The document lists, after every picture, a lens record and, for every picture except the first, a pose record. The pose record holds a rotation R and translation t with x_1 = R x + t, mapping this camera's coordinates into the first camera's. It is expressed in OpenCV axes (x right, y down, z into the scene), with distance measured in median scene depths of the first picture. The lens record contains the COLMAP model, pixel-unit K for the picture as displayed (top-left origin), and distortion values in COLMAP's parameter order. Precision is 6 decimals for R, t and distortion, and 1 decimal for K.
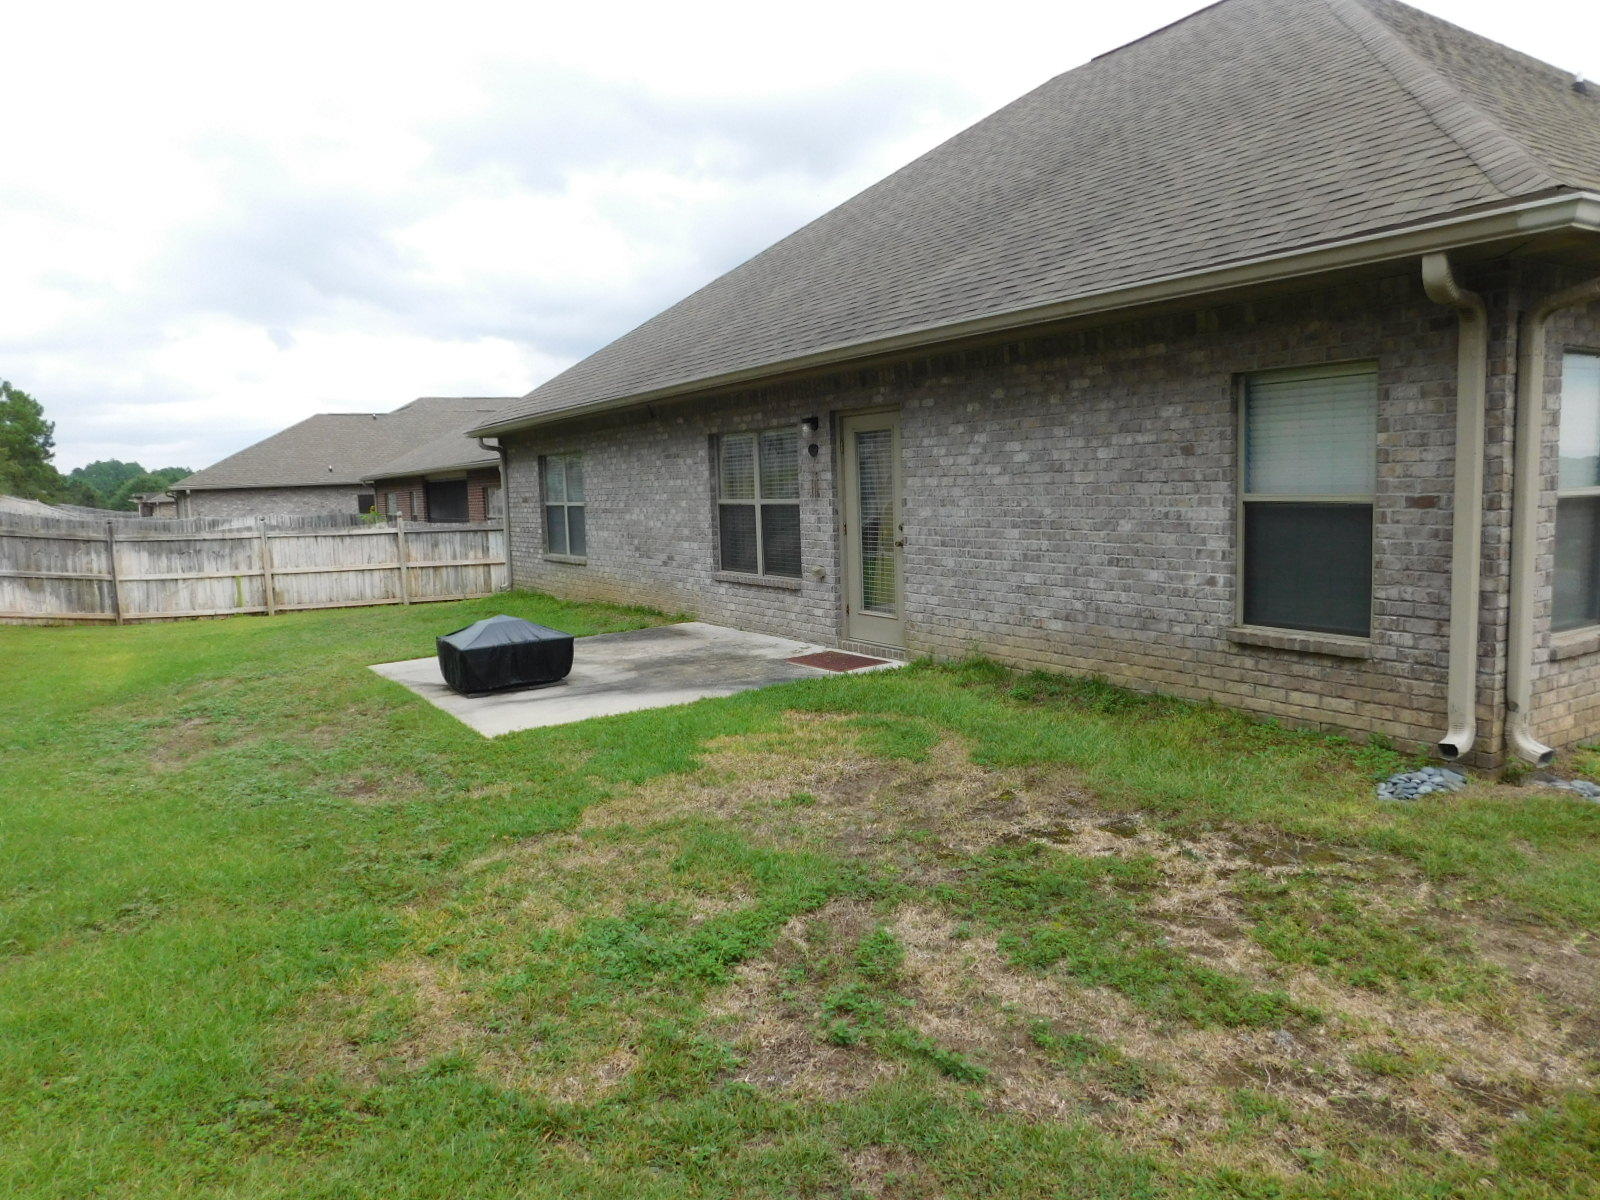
lens RADIAL K [[1094.5, 0, 793.3], [0, 1094.5, 597.2], [0, 0, 1]] dist [-0.043989, 0.019650]
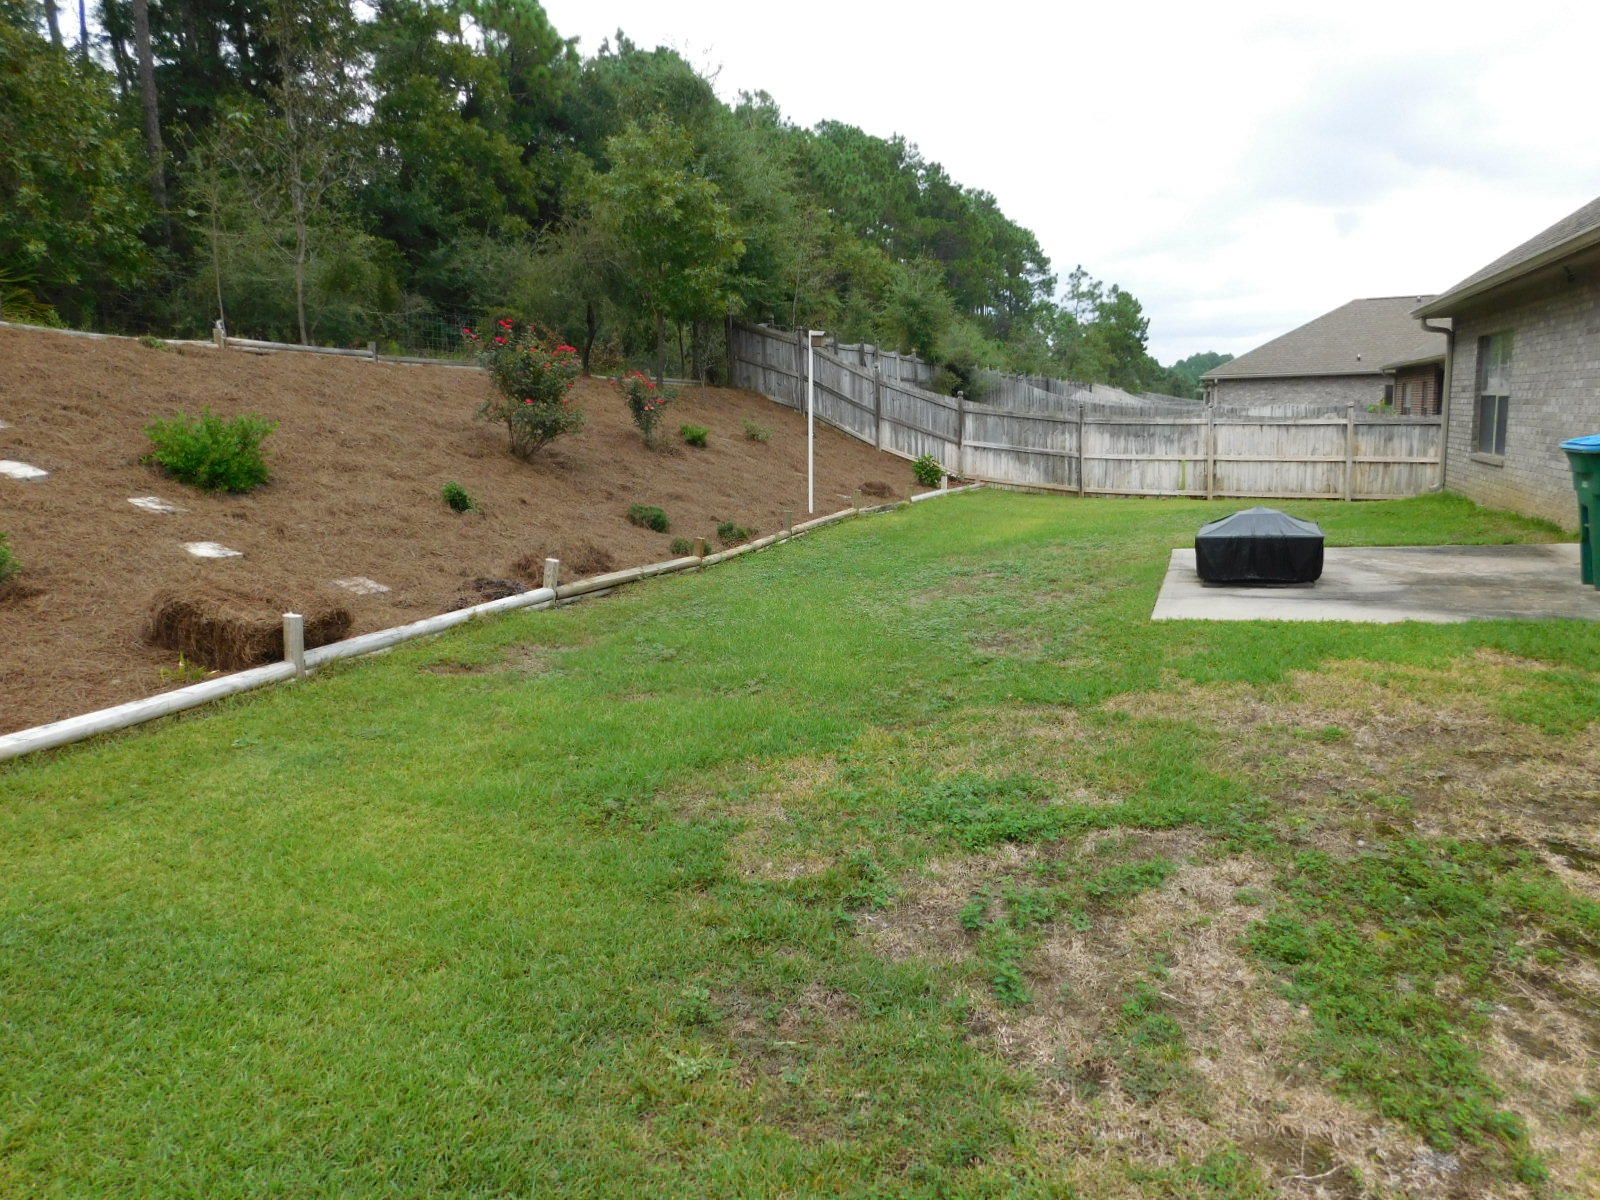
lens RADIAL K [[1094.5, 0, 794.3], [0, 1094.5, 607.7], [0, 0, 1]] dist [-0.043989, 0.019650]
pose [[0.619043, 0.154934, -0.769923, 0.097222], [-0.070973, 0.987373, 0.141628, -0.000800], [0.782144, -0.033030, 0.622222, 0.039101]]
